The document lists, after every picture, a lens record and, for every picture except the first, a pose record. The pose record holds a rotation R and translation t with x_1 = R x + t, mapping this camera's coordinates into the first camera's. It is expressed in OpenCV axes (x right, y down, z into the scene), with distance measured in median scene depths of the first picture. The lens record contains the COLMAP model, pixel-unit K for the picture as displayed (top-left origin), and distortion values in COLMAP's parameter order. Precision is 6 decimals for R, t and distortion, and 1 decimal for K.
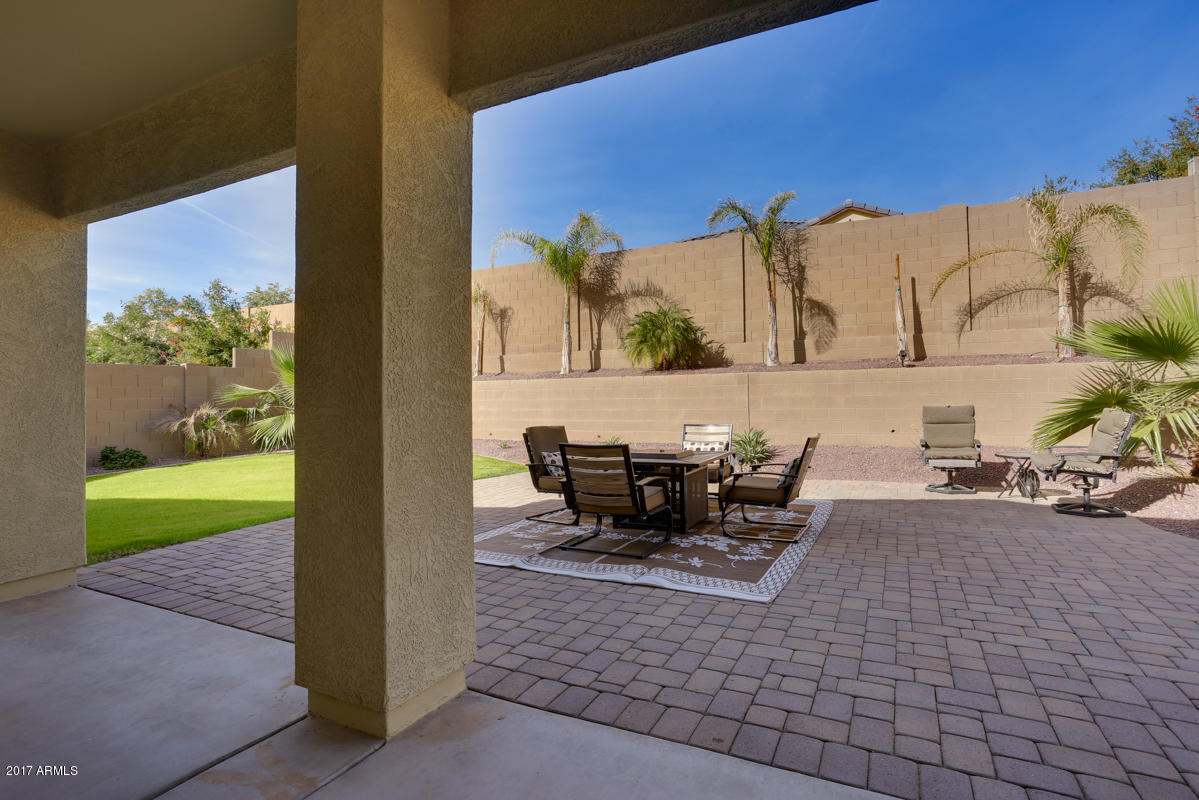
lens RADIAL K [[611.5, 0, 598.9], [0, 611.5, 377.2], [0, 0, 1]] dist [-0.030220, 0.019914]
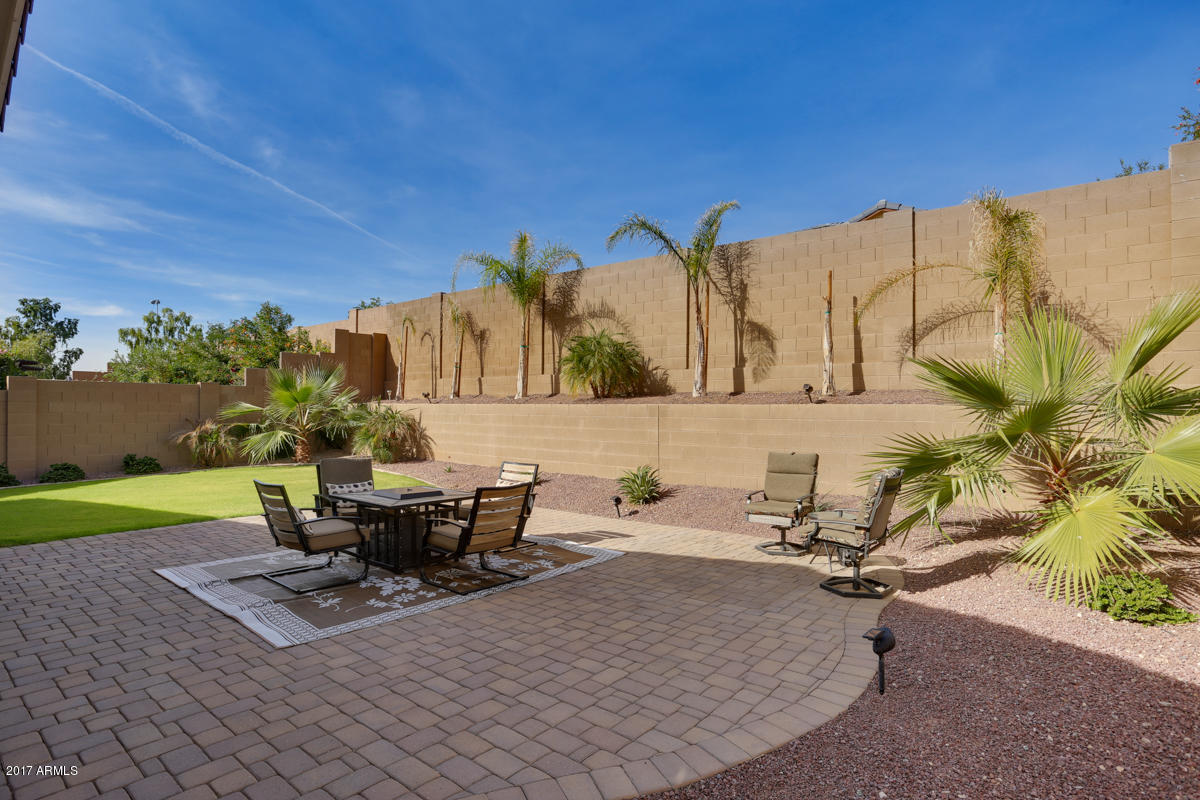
lens RADIAL K [[652.4, 0, 600.7], [0, 652.4, 400.9], [0, 0, 1]] dist [-0.045553, 0.003221]
pose [[0.971585, 0.021425, -0.235718, 0.354173], [-0.017563, 0.999675, 0.018473, -0.026035], [0.236038, -0.013808, 0.971646, 0.027360]]
